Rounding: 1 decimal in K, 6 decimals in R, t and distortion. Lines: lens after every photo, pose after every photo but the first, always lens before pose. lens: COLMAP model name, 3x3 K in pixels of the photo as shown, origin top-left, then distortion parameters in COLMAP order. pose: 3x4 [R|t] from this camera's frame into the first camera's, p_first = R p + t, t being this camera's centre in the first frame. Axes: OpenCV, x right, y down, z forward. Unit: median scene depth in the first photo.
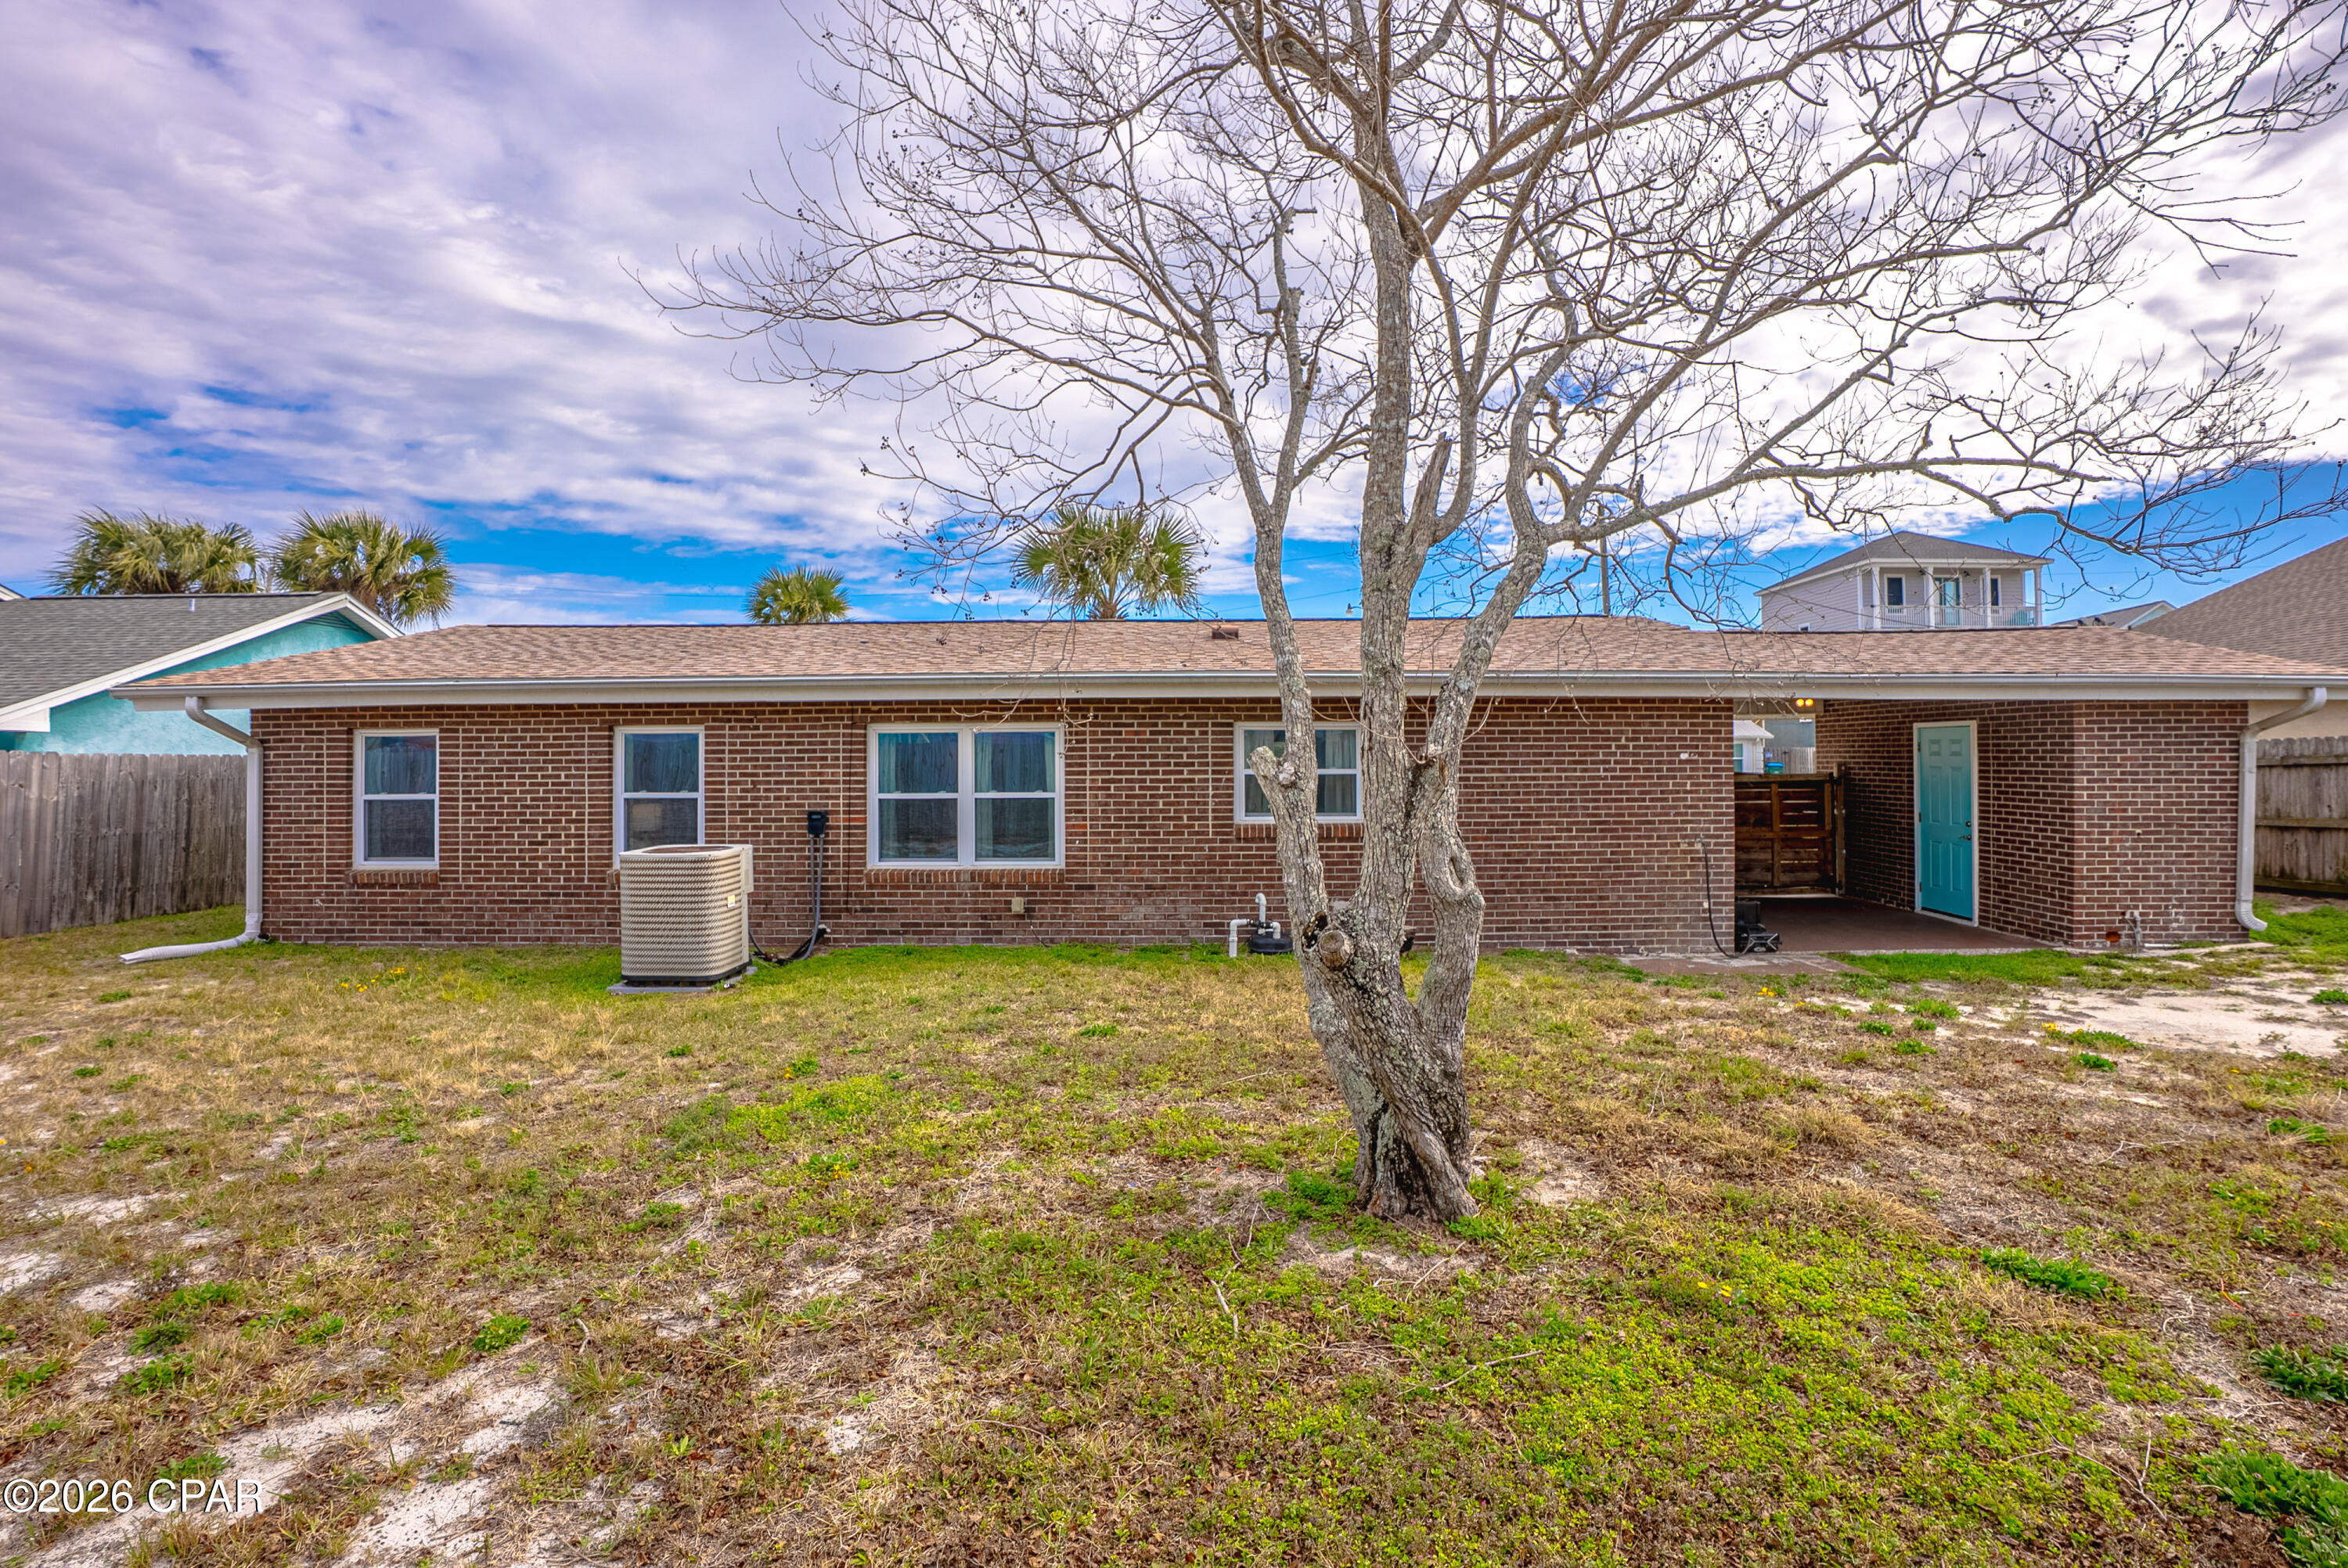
lens RADIAL K [[1051.4, 0, 1169.1], [0, 1051.4, 757.7], [0, 0, 1]] dist [-0.046262, 0.000373]
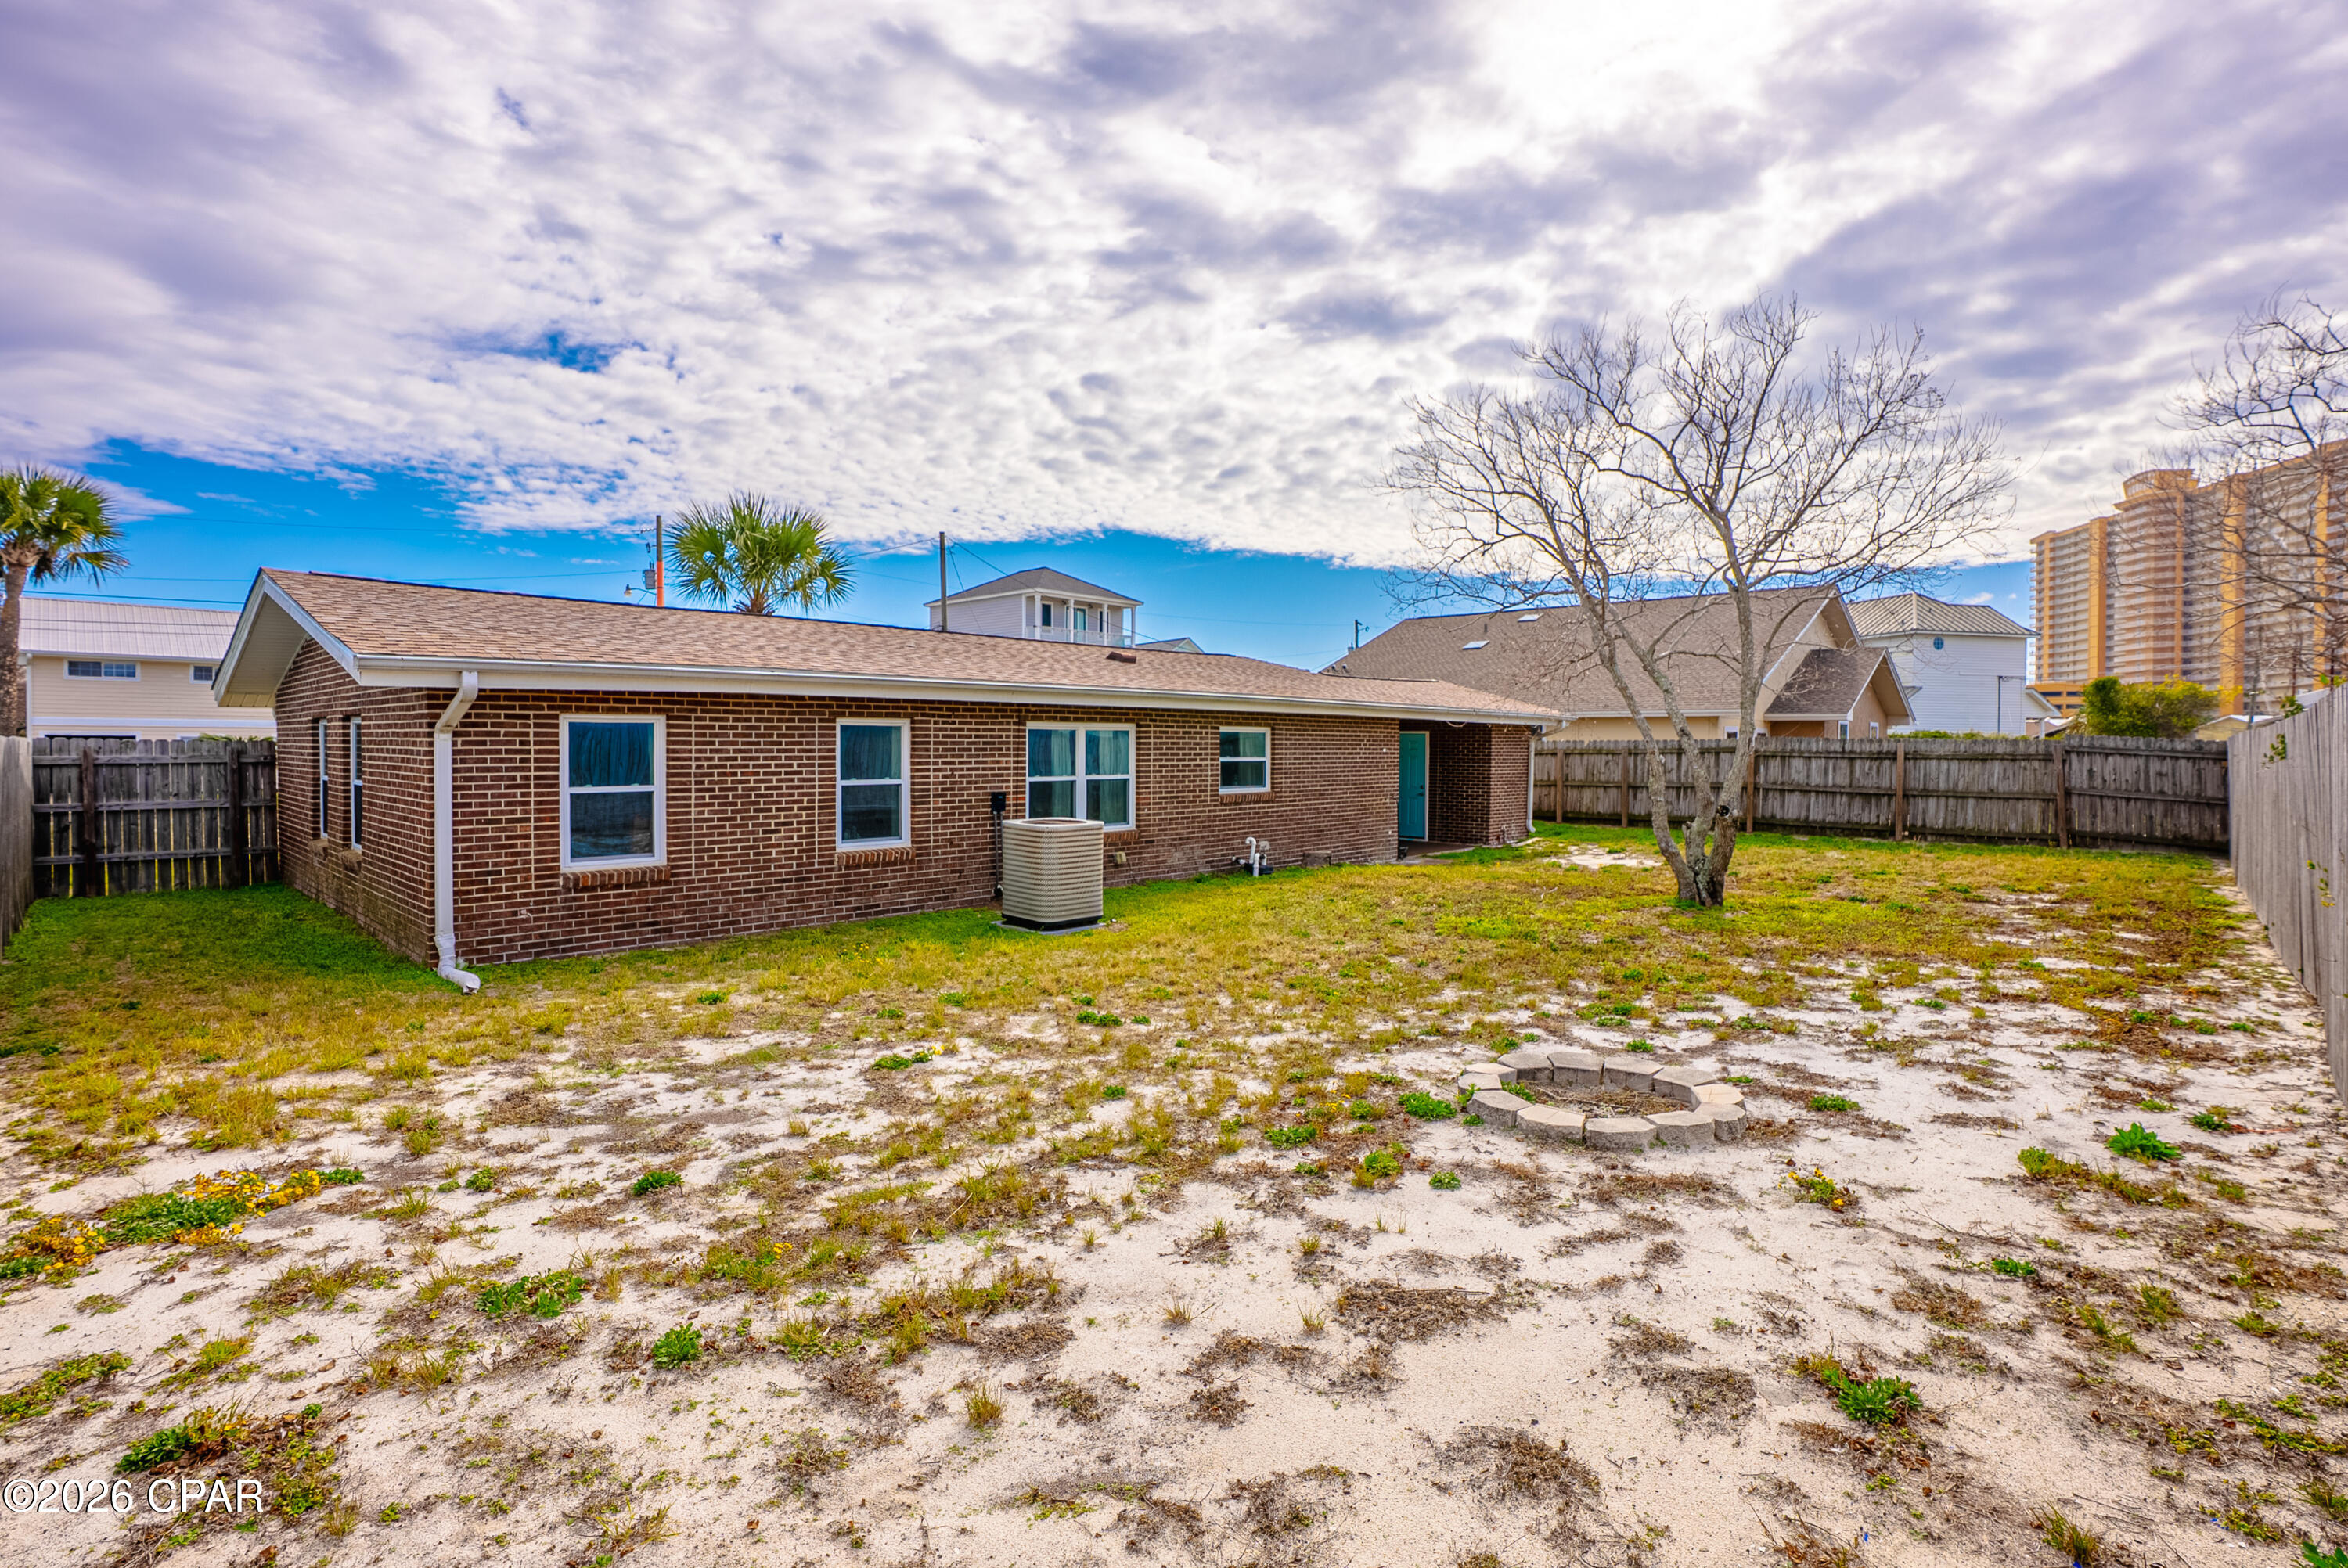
lens RADIAL K [[1114.3, 0, 1169.6], [0, 1114.3, 754.8], [0, 0, 1]] dist [-0.072853, 0.037384]
pose [[0.681087, 0.000371, 0.732202, -1.121131], [-0.001884, 0.999997, 0.001246, 0.005239], [-0.732200, -0.002228, 0.681086, -0.029046]]
